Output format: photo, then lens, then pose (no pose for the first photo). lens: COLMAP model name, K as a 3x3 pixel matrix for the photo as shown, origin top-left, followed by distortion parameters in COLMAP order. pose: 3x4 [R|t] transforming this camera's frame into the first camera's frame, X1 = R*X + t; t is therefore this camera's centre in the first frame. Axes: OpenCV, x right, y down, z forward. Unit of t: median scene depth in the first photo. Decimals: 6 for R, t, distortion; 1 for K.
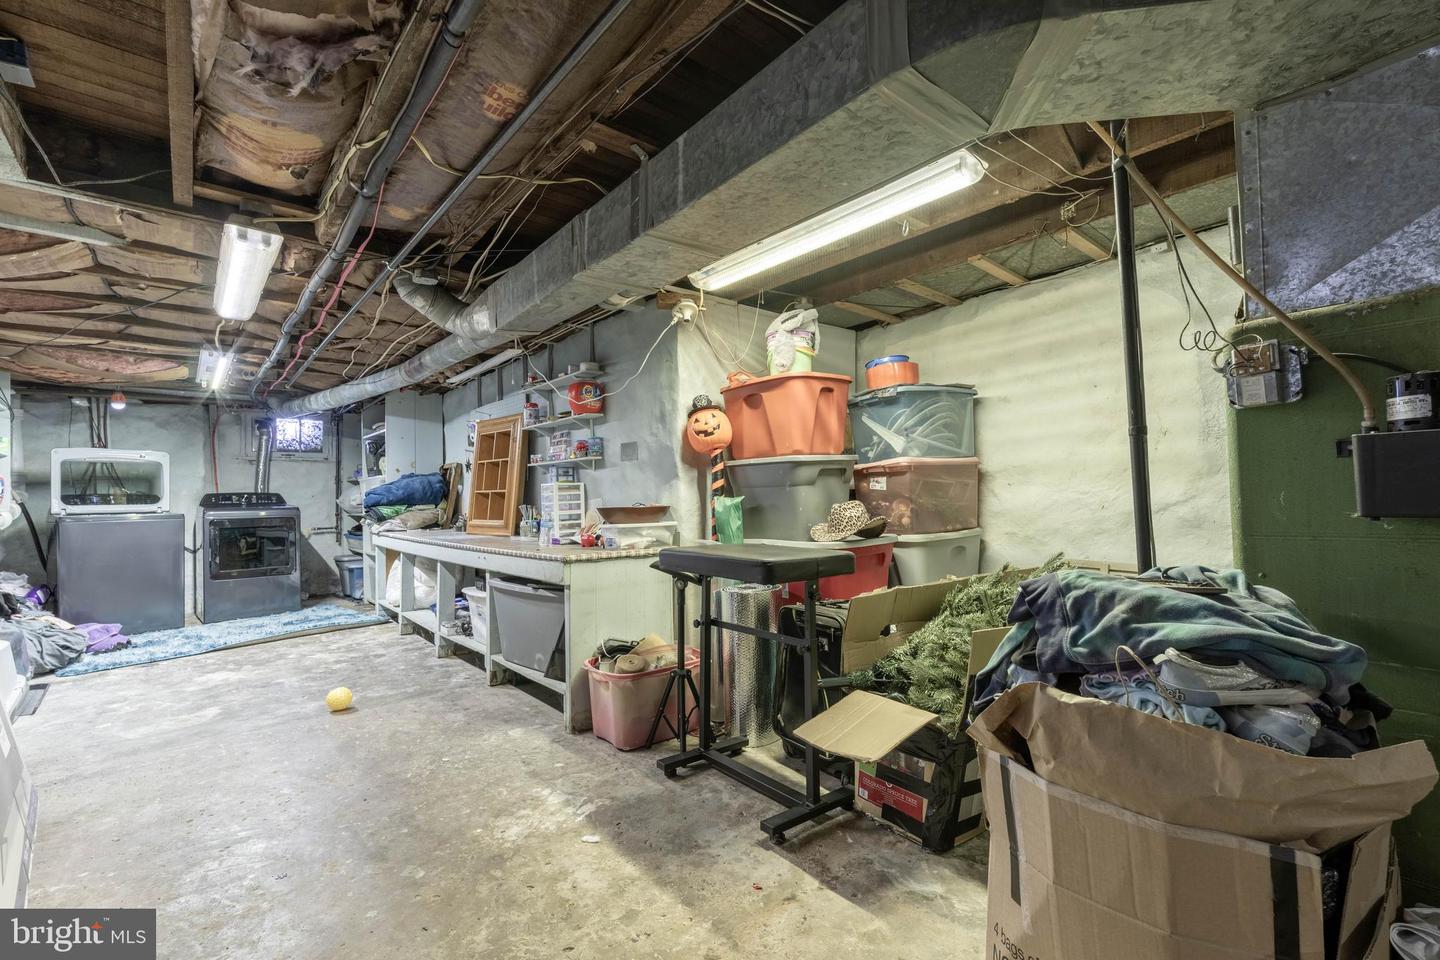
lens RADIAL K [[628.5, 0, 720.4], [0, 628.5, 482.6], [0, 0, 1]] dist [0.002624, 0.000921]
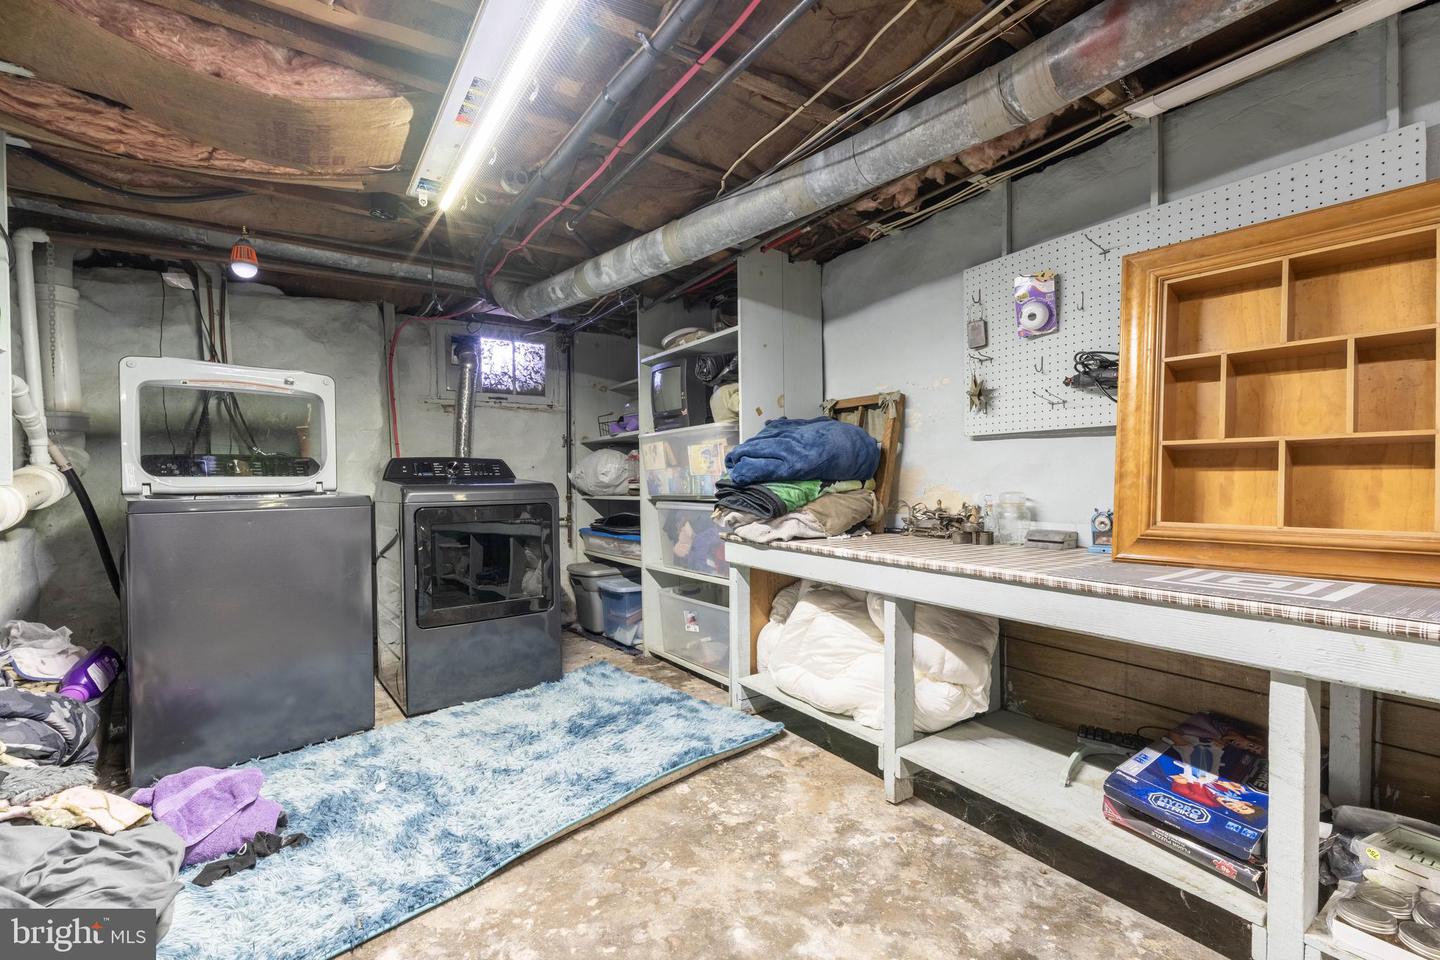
lens RADIAL K [[628.5, 0, 718.6], [0, 628.5, 481.6], [0, 0, 1]] dist [0.002624, 0.000921]
pose [[0.993652, 0.006807, -0.112292, -0.501273], [-0.003695, 0.999604, 0.027898, 0.022745], [0.112438, -0.027306, 0.993284, 0.518239]]
